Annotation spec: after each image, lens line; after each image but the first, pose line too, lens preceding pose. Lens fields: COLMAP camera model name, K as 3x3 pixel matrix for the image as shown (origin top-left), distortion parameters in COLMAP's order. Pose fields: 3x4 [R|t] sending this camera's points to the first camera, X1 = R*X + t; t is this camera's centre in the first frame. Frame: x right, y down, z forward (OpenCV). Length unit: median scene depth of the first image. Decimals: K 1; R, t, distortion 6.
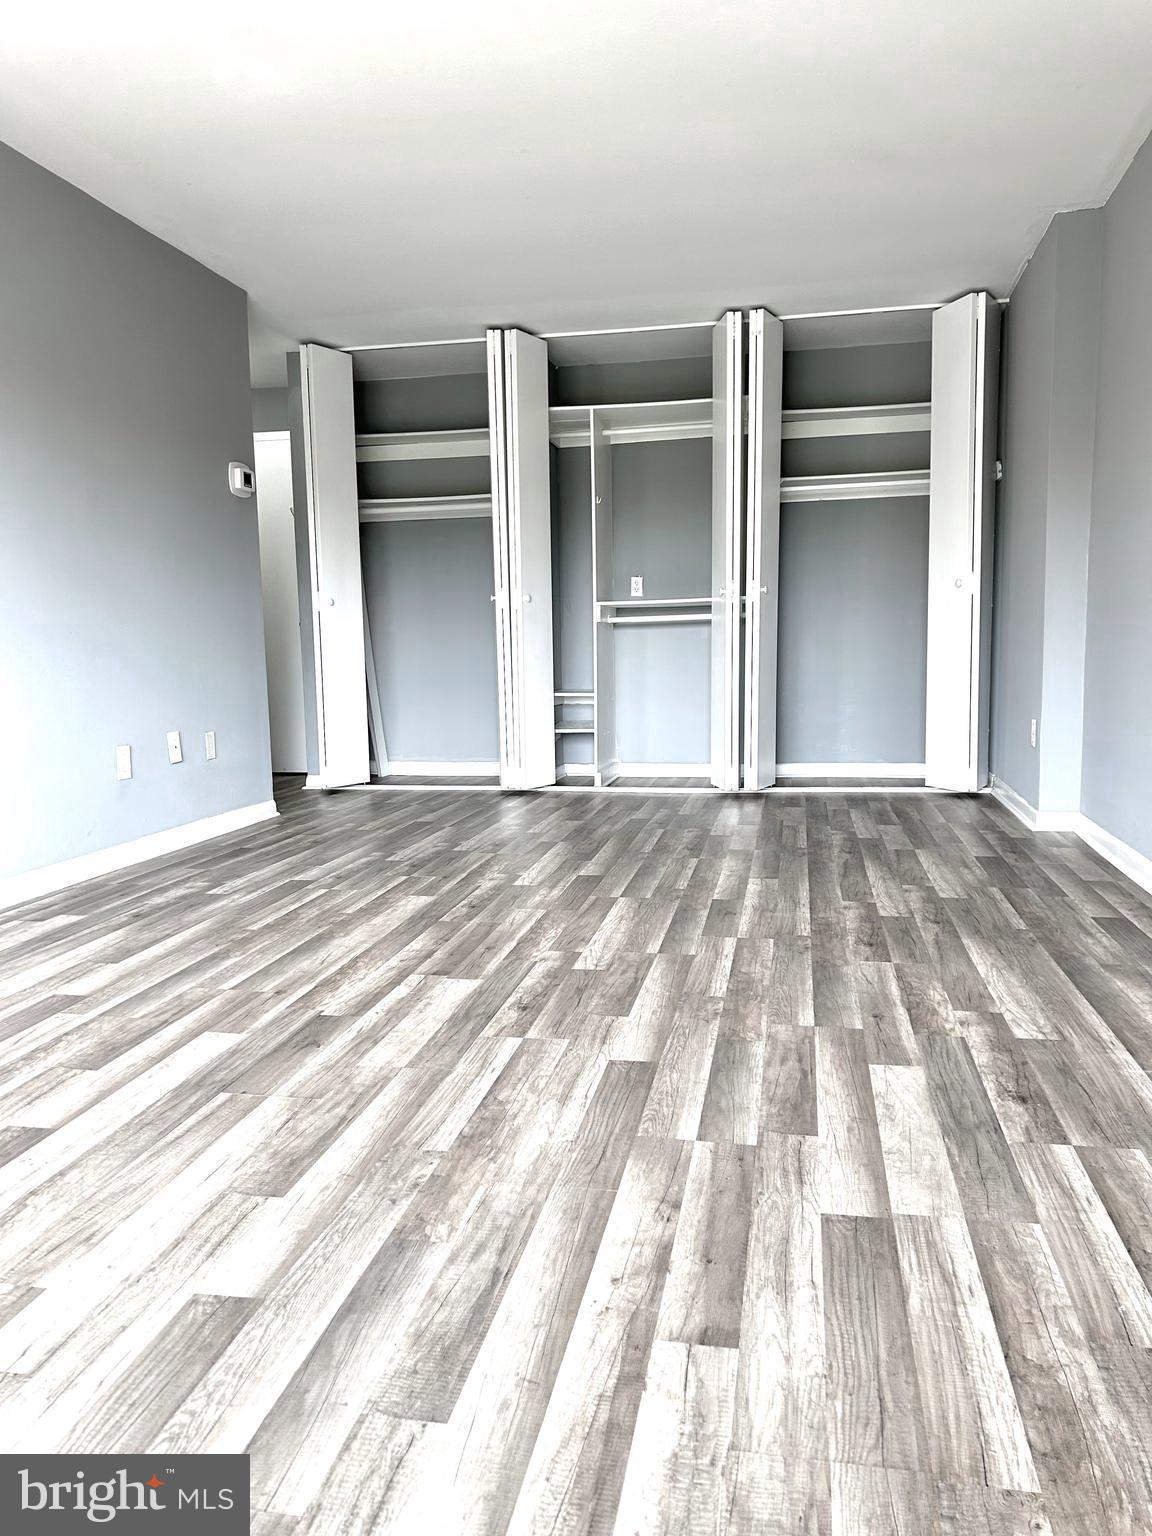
lens RADIAL K [[1159.3, 0, 576.0], [0, 1159.3, 768.0], [0, 0, 1]] dist [0.027508, -0.007304]
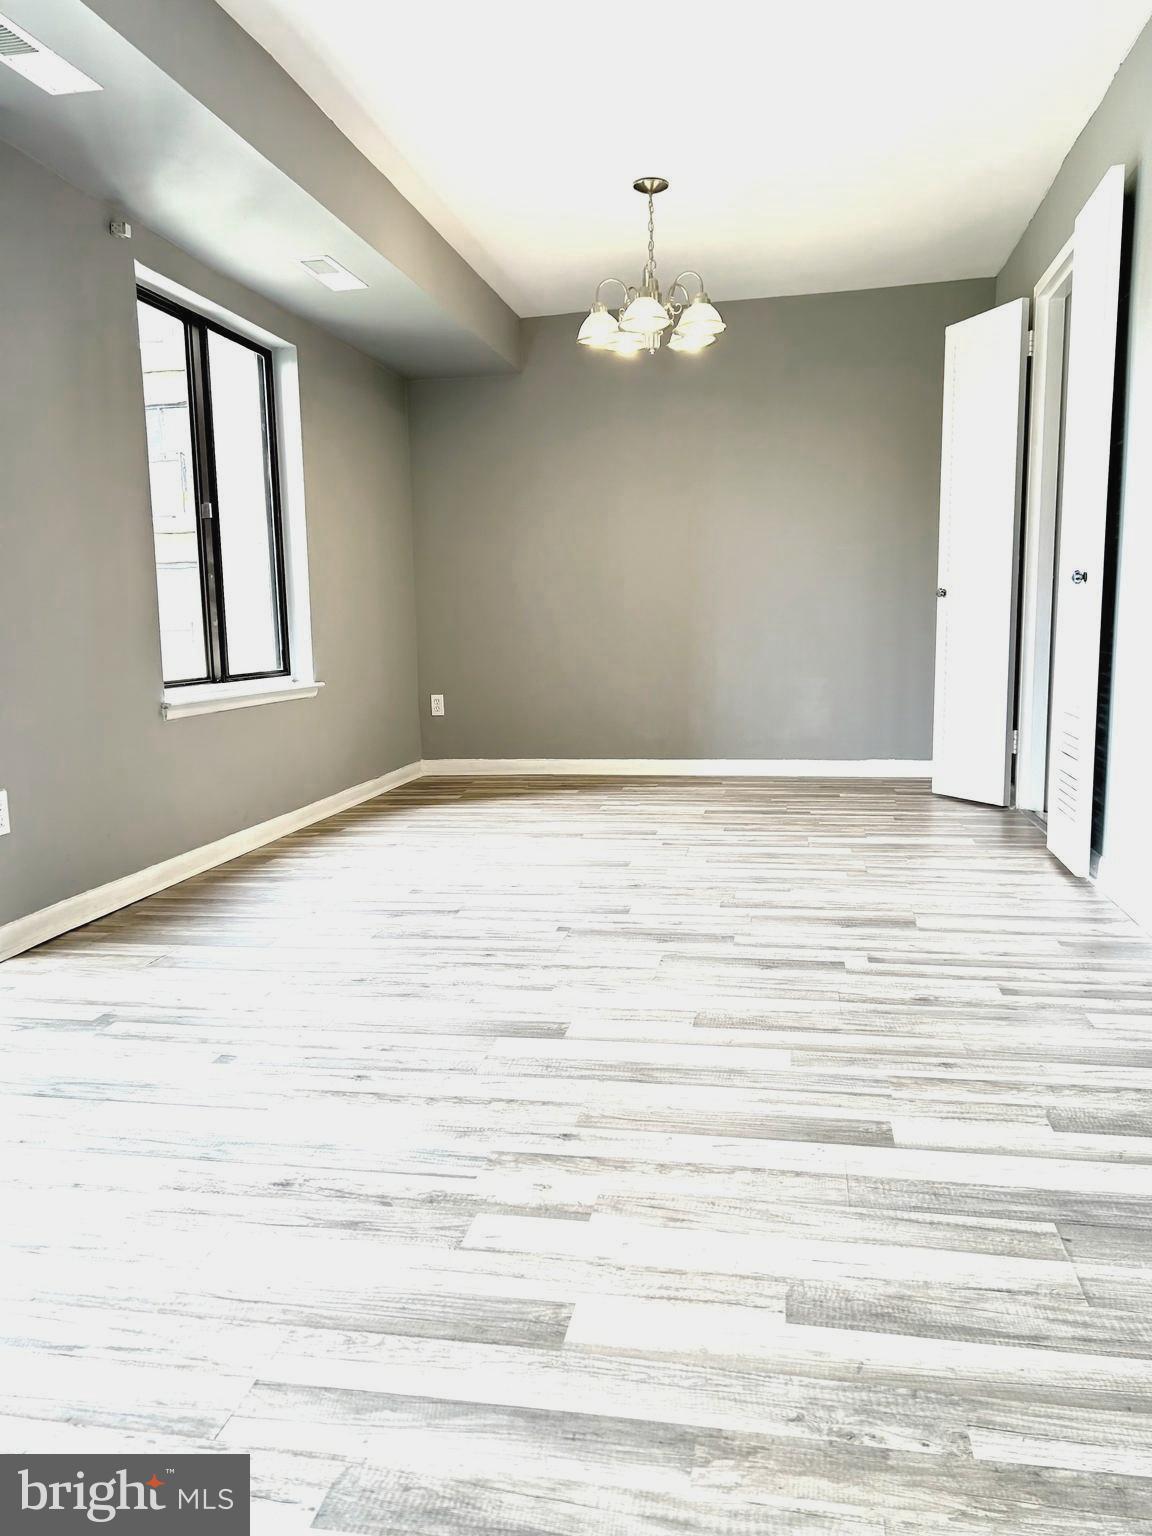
lens RADIAL K [[1159.3, 0, 576.0], [0, 1159.3, 768.0], [0, 0, 1]] dist [0.027508, -0.007304]
pose [[0.019634, 0.150944, -0.988347, 0.478114], [-0.096717, 0.984189, 0.148387, -0.114891], [0.995118, 0.092676, 0.033923, 0.773652]]
